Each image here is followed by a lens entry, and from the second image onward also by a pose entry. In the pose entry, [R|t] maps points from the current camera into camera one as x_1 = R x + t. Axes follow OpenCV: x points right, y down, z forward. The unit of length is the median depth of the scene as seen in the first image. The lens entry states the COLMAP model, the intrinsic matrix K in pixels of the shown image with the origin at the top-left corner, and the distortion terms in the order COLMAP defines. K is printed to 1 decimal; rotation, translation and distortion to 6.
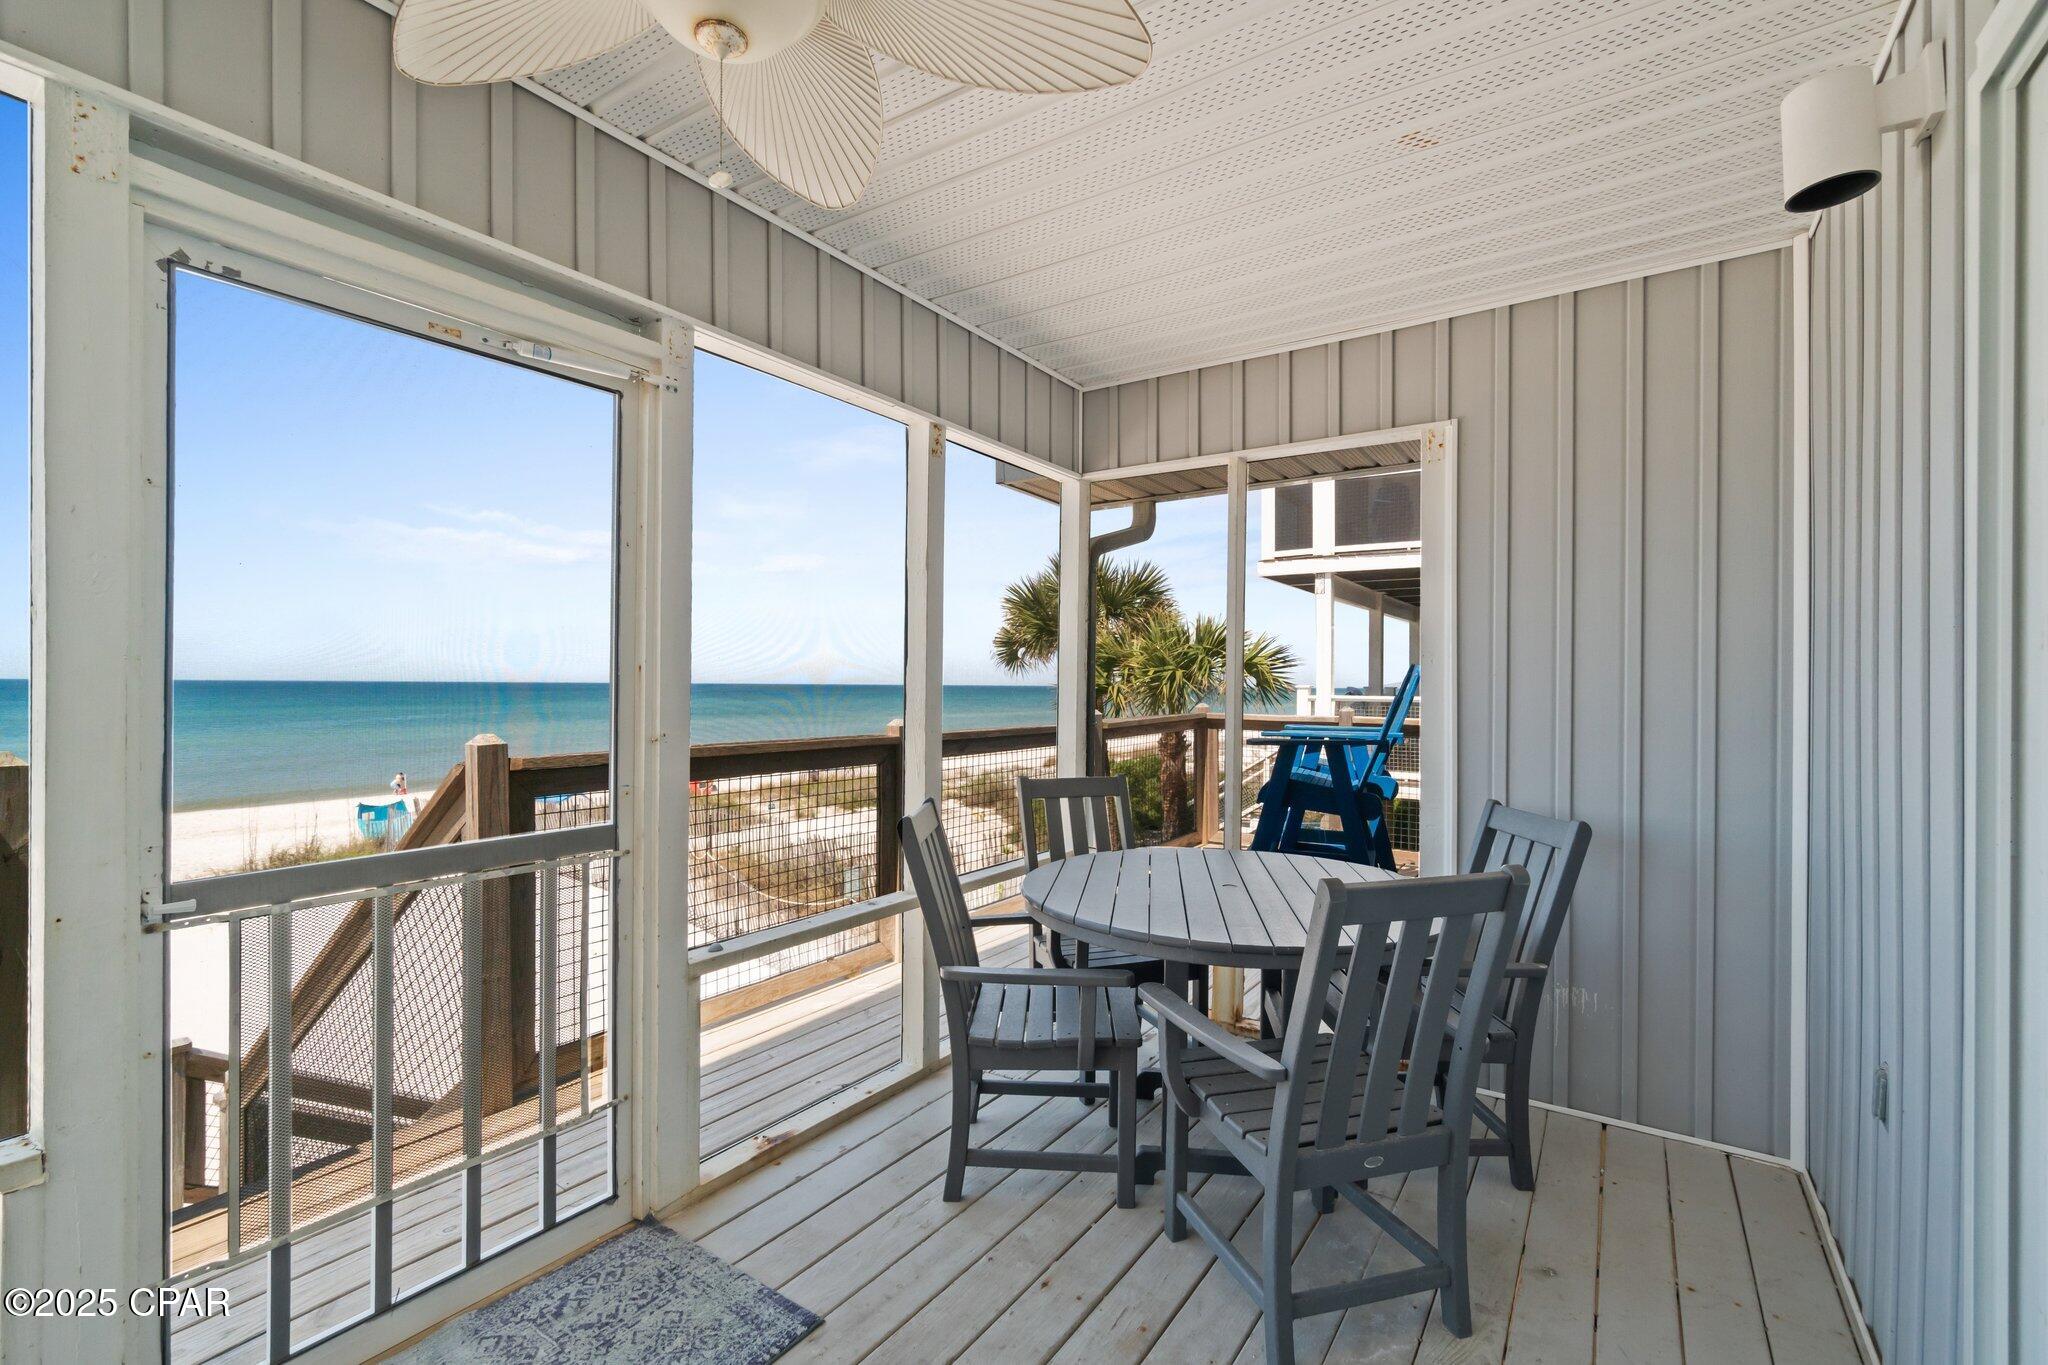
lens RADIAL K [[895.5, 0, 1017.2], [0, 895.5, 686.9], [0, 0, 1]] dist [-0.001170, 0.000421]
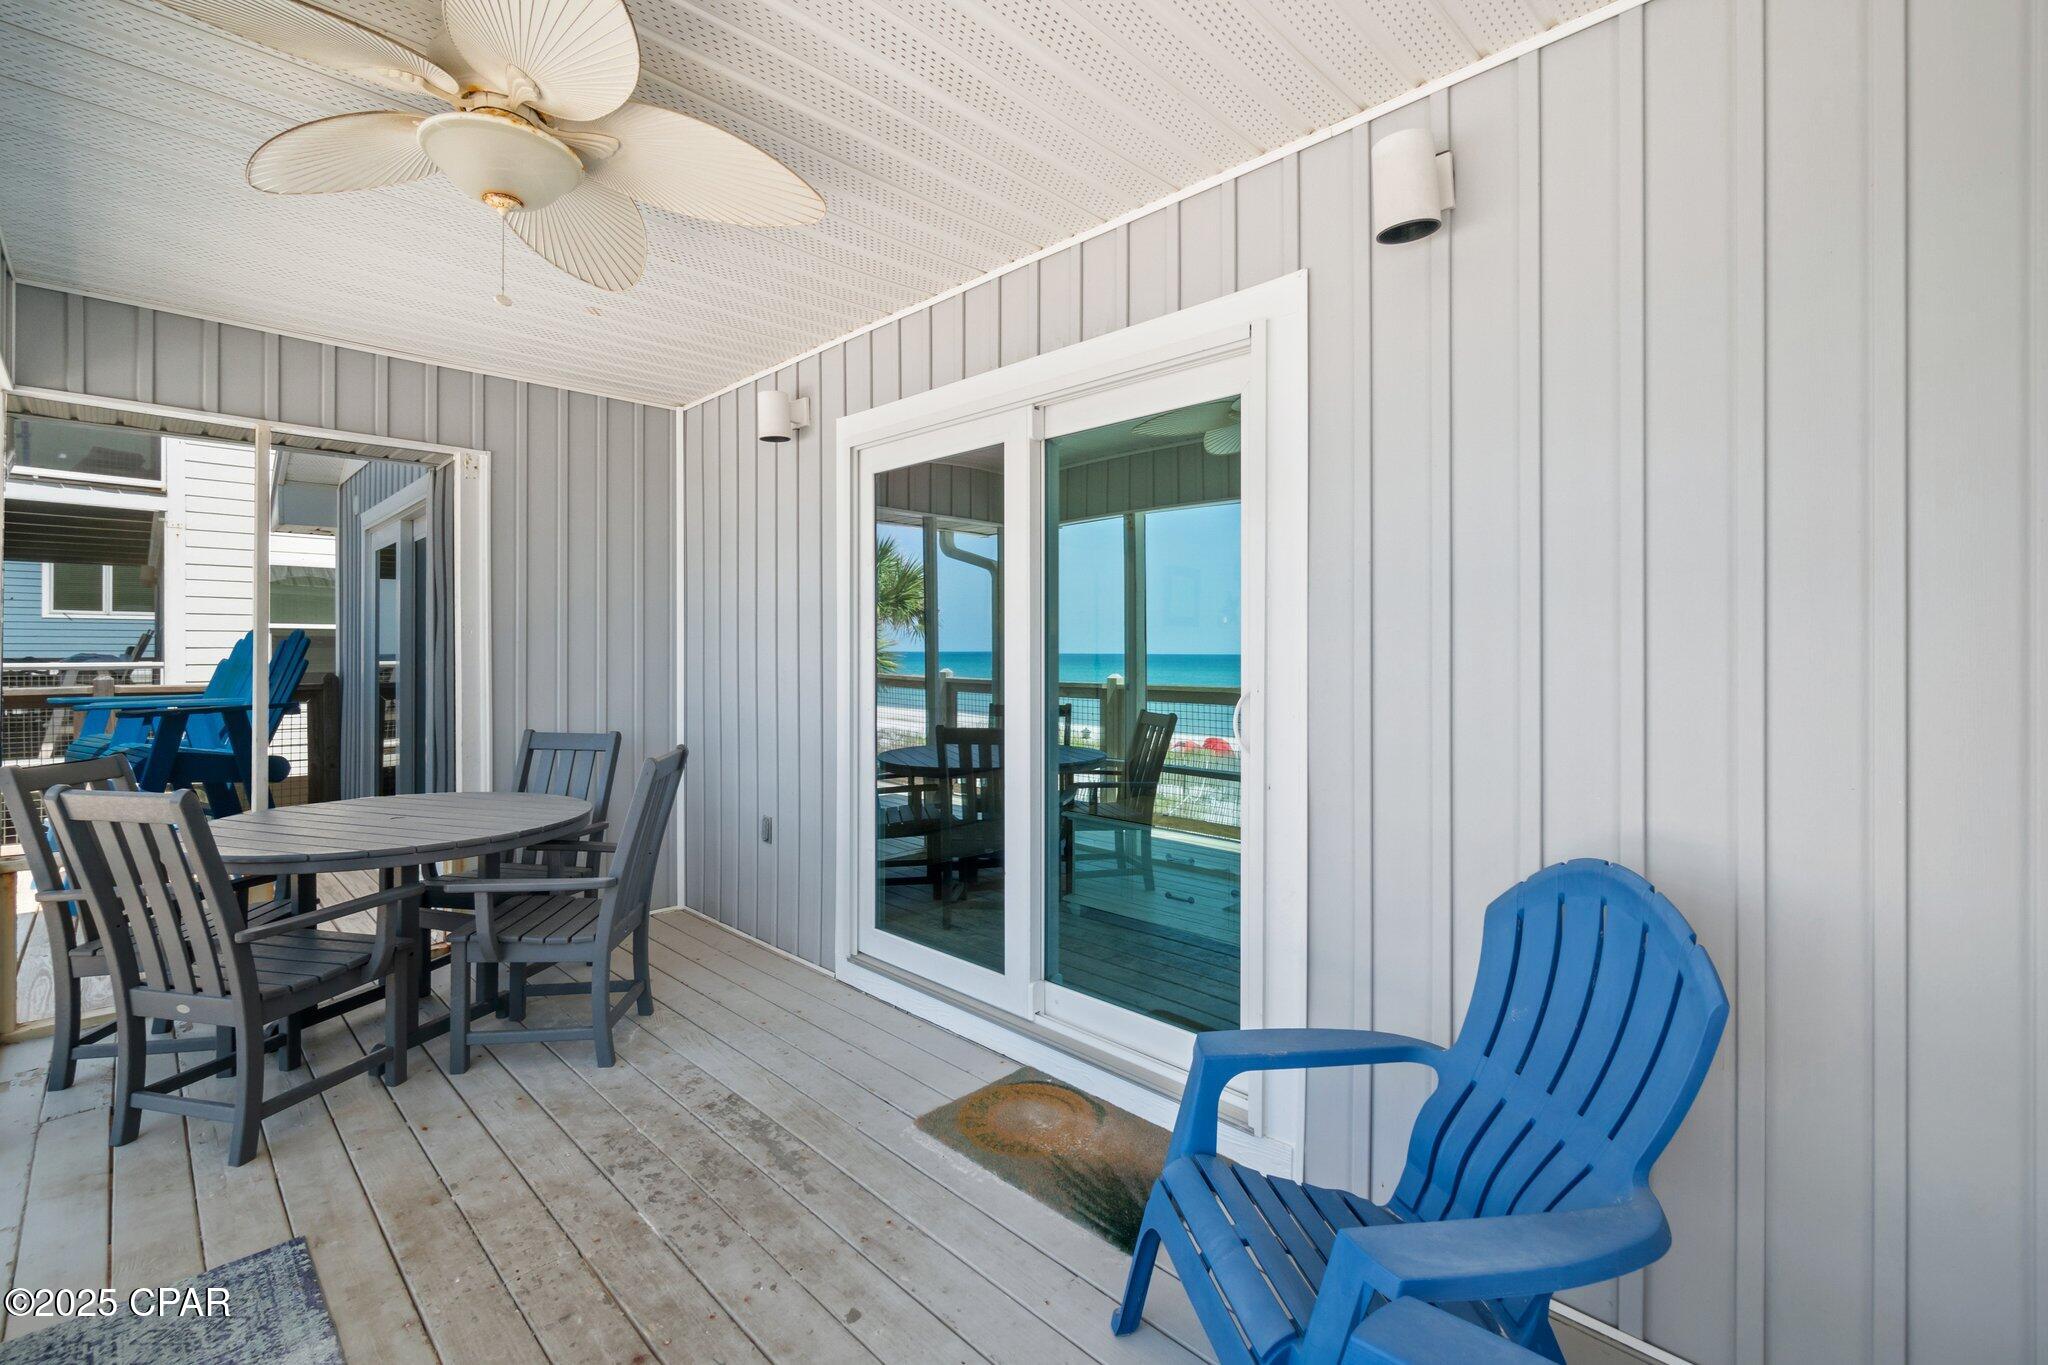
lens RADIAL K [[895.5, 0, 1027.6], [0, 895.5, 661.6], [0, 0, 1]] dist [-0.001170, 0.000421]
pose [[0.173519, -0.015724, 0.984705, -0.936275], [0.000337, 0.999873, 0.015907, -0.006128], [-0.984831, -0.002428, 0.173502, -0.042448]]
